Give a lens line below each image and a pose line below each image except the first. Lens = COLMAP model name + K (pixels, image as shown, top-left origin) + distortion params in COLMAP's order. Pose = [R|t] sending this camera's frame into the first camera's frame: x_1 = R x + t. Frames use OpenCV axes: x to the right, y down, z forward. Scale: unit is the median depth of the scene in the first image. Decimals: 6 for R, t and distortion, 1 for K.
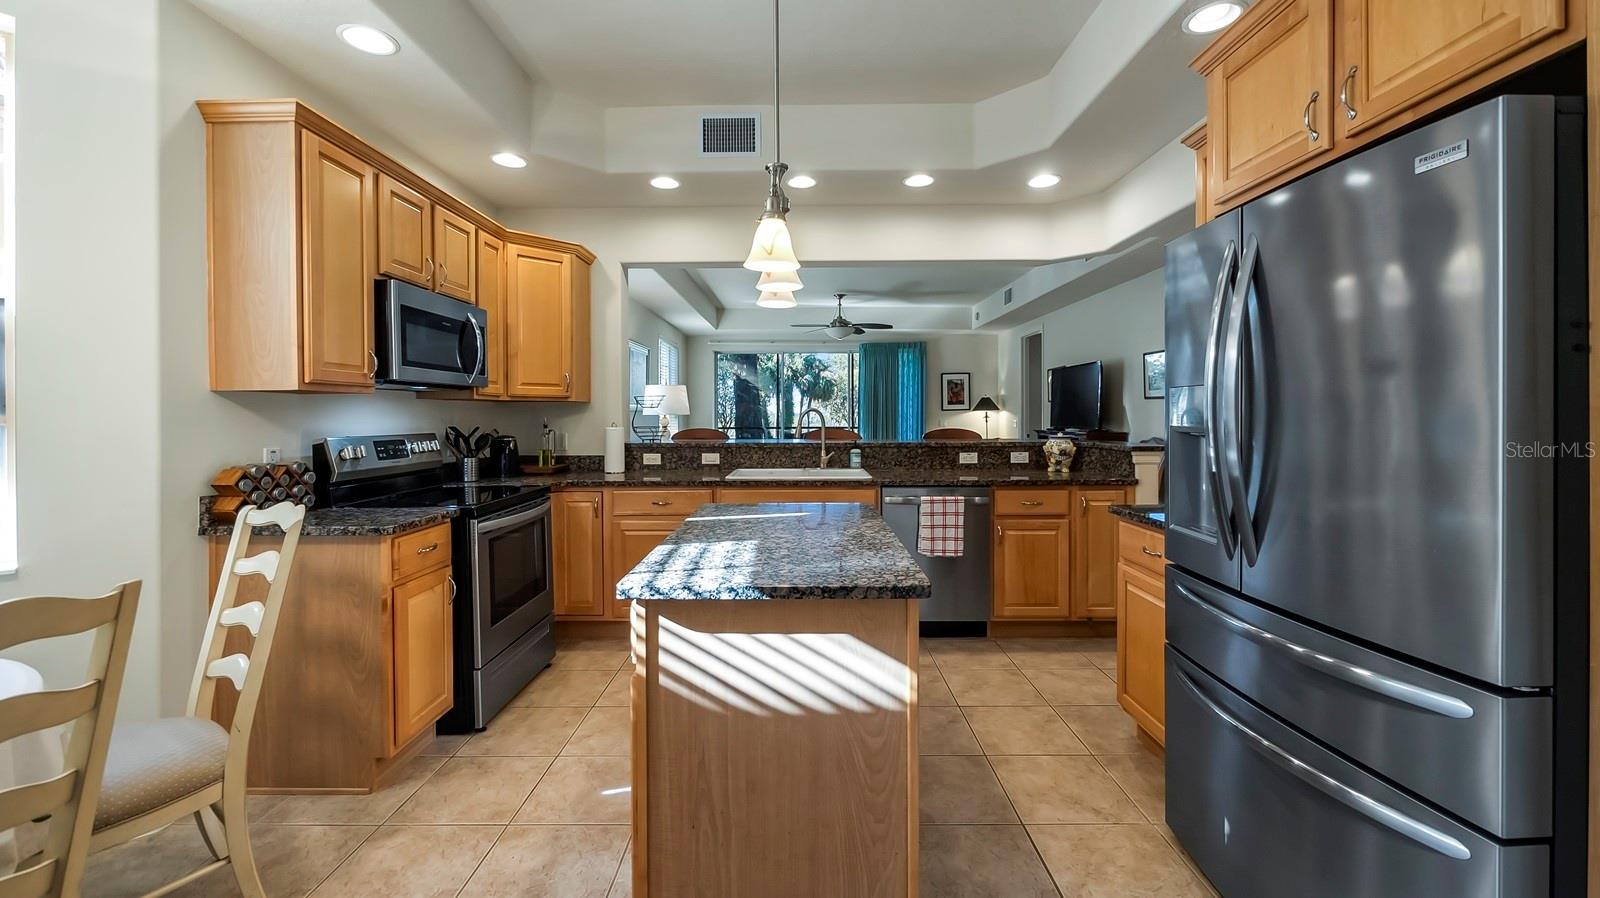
lens RADIAL K [[634.0, 0, 797.3], [0, 634.0, 421.7], [0, 0, 1]] dist [-0.009060, 0.001974]
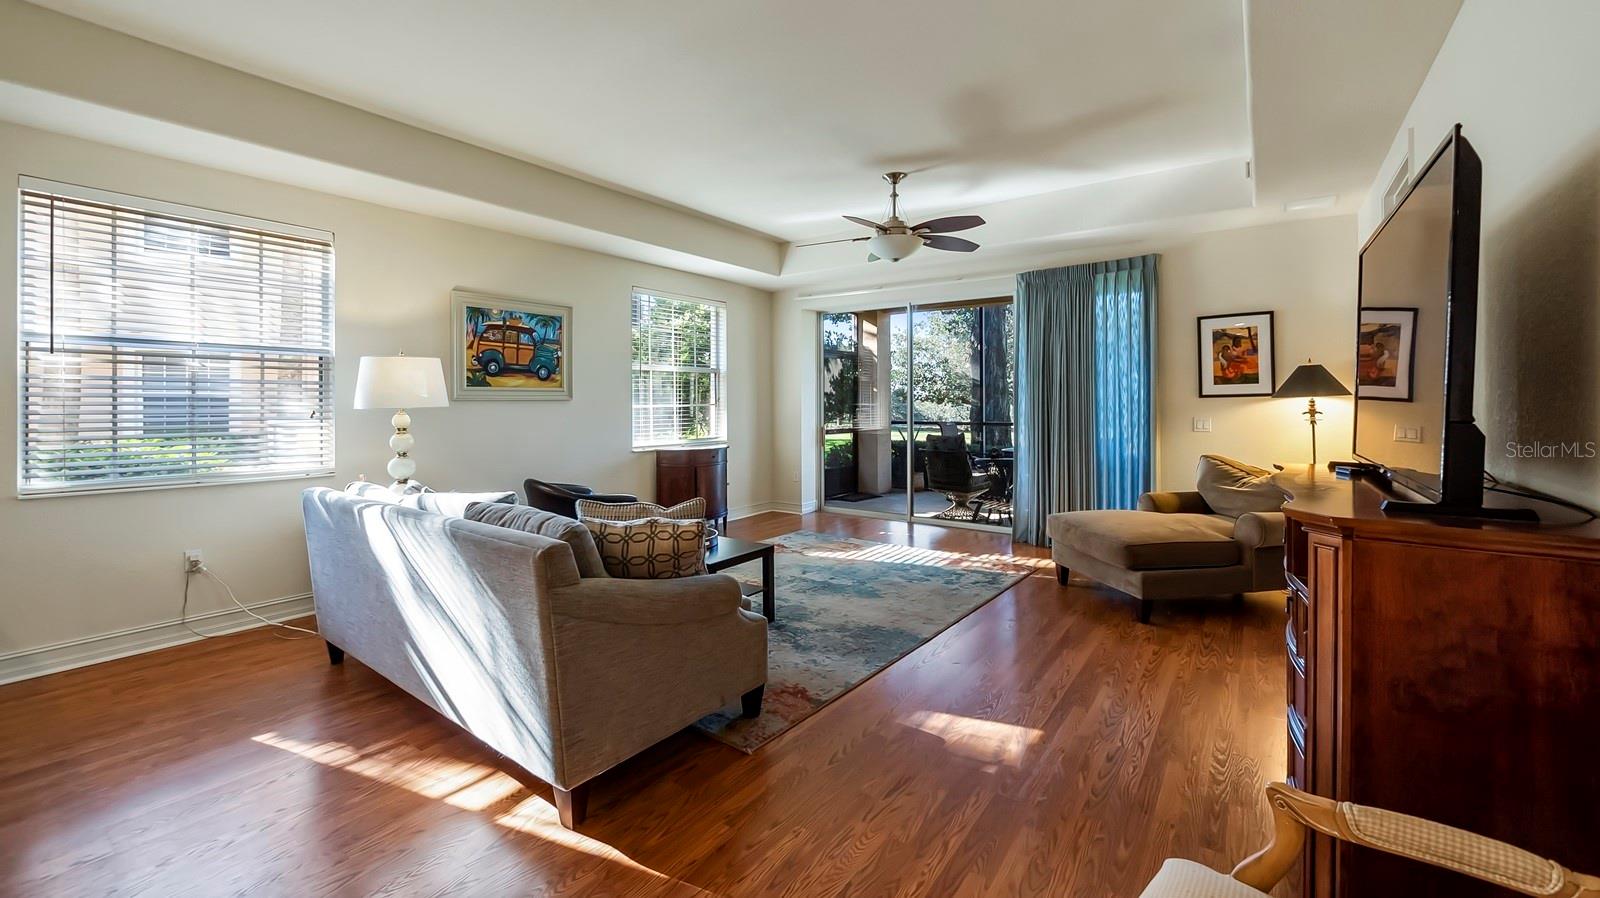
lens RADIAL K [[634.0, 0, 807.8], [0, 634.0, 396.3], [0, 0, 1]] dist [-0.009060, 0.001974]
pose [[0.825569, -0.005876, -0.564271, 0.954714], [-0.004496, 0.999846, -0.016989, -0.034531], [0.564283, 0.016563, 0.825415, 1.724129]]
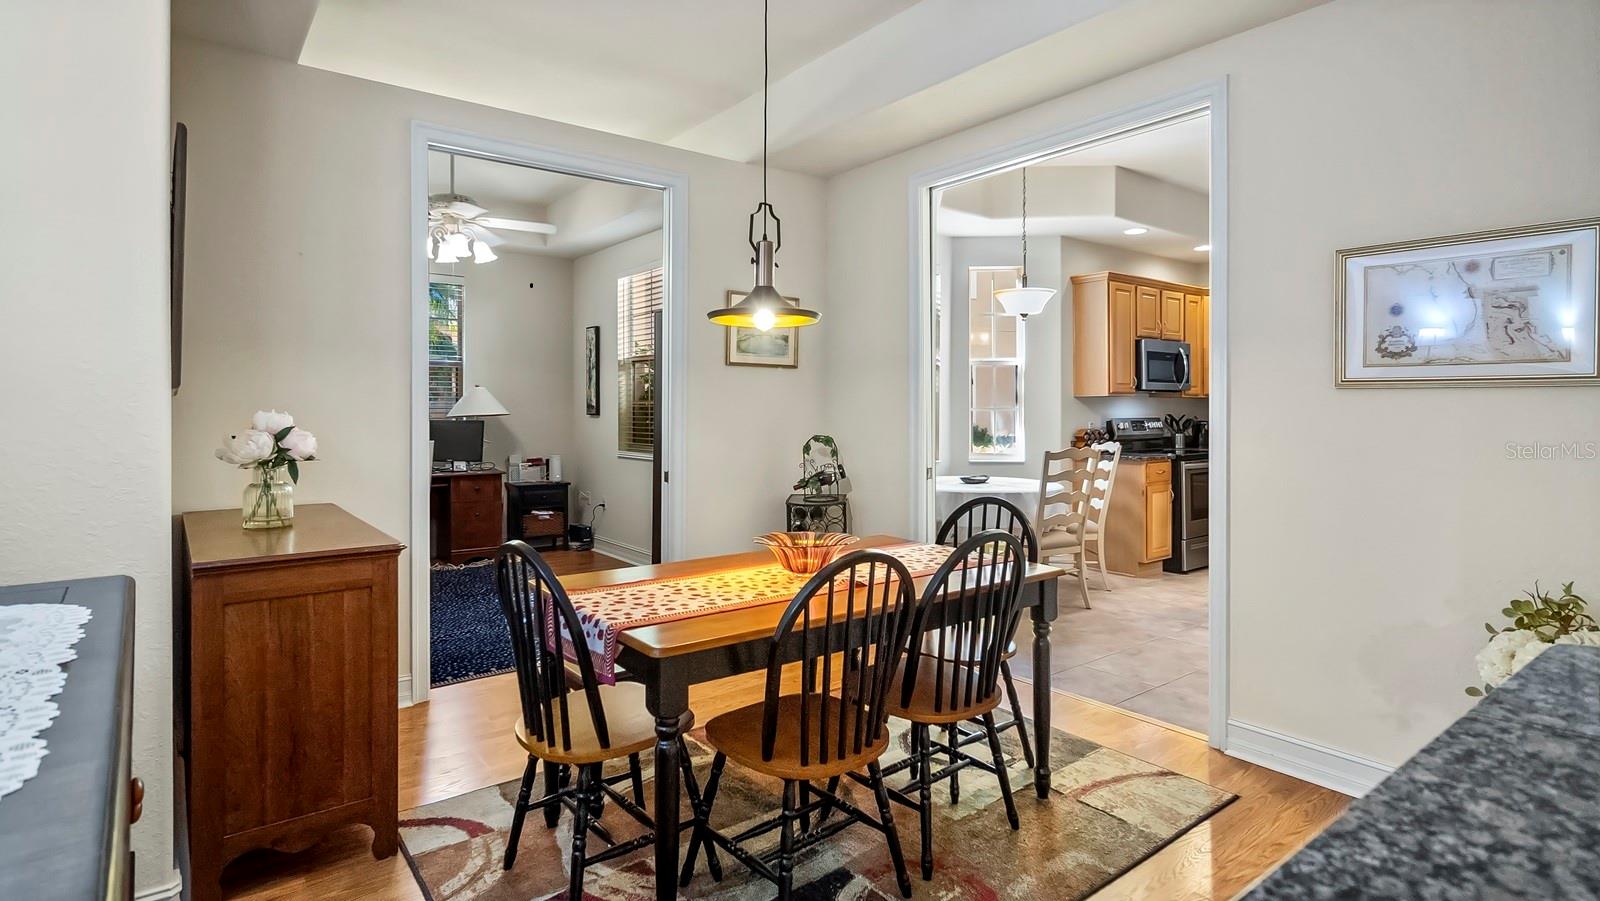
lens RADIAL K [[817.9, 0, 802.7], [0, 817.9, 410.9], [0, 0, 1]] dist [0.005116, 0.000099]
pose [[0.623528, 0.005047, -0.781785, 0.601189], [-0.009722, 0.999952, -0.001298, 0.012838], [0.781741, 0.008410, 0.623547, -1.228307]]
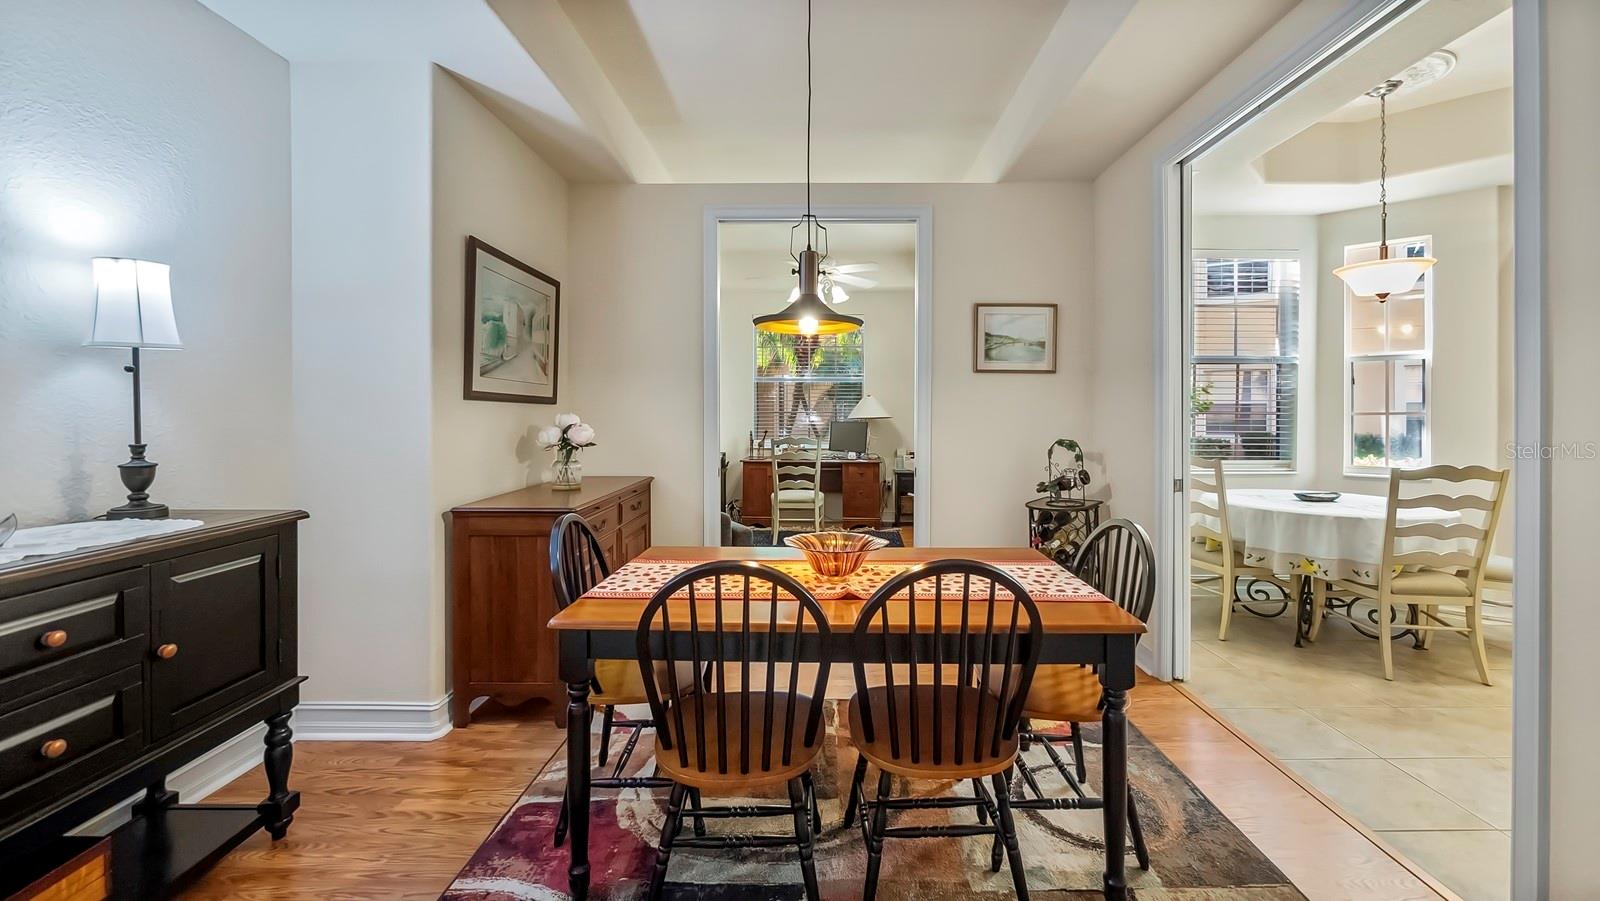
lens RADIAL K [[634.0, 0, 815.1], [0, 634.0, 412.7], [0, 0, 1]] dist [-0.009060, 0.001974]
pose [[0.002594, 0.002353, -0.999994, 0.598196], [-0.010981, 0.999937, 0.002324, 0.008933], [0.999936, 0.010975, 0.002619, -0.718507]]
